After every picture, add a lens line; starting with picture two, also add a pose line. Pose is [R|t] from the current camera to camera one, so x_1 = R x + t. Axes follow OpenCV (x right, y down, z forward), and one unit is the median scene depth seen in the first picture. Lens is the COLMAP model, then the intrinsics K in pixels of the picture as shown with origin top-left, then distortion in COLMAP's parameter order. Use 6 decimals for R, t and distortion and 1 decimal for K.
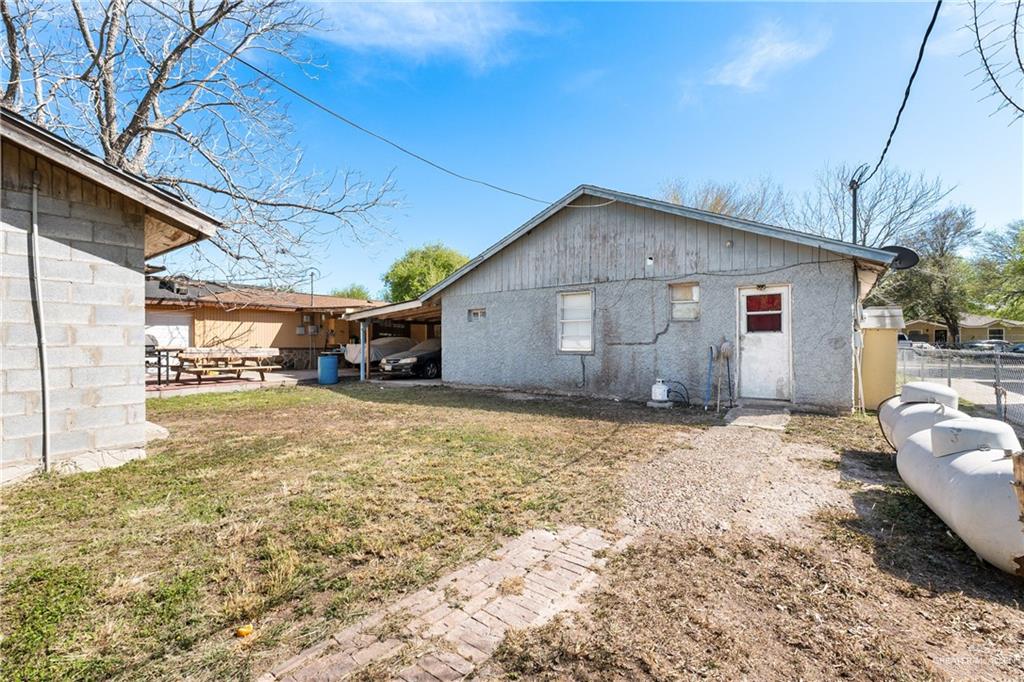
lens RADIAL K [[448.2, 0, 512.0], [0, 448.2, 341.0], [0, 0, 1]] dist [0.001565, 0.000156]
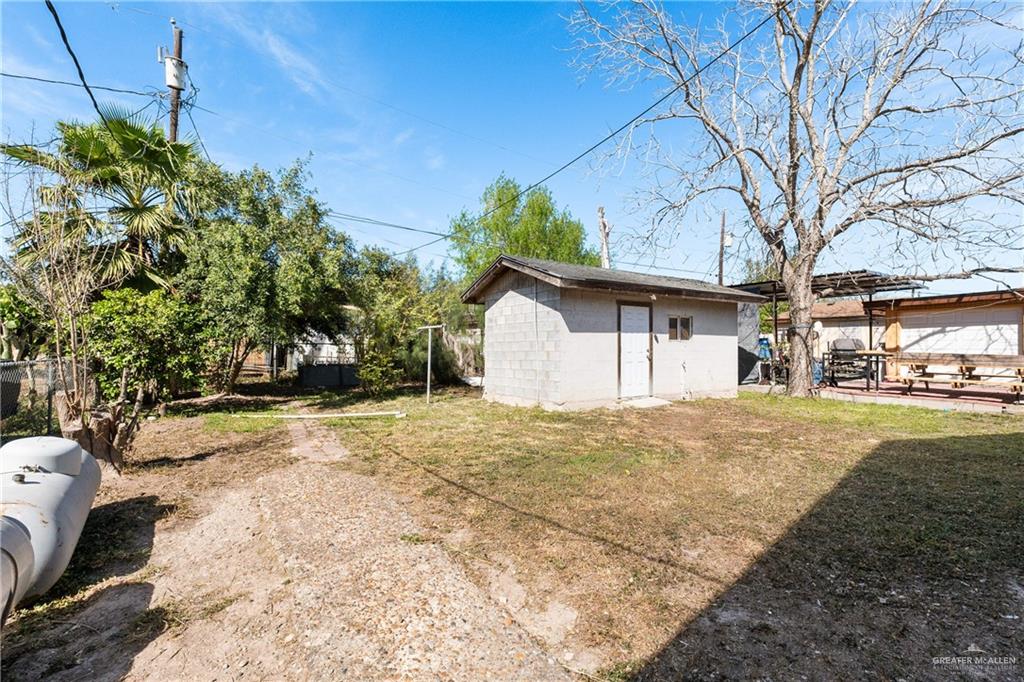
lens RADIAL K [[448.2, 0, 512.0], [0, 448.2, 341.0], [0, 0, 1]] dist [0.001565, 0.000156]
pose [[-0.357020, -0.003794, -0.934089, 1.052484], [0.006343, 0.999959, -0.006486, -0.019778], [0.934075, -0.008241, -0.356981, 1.558138]]
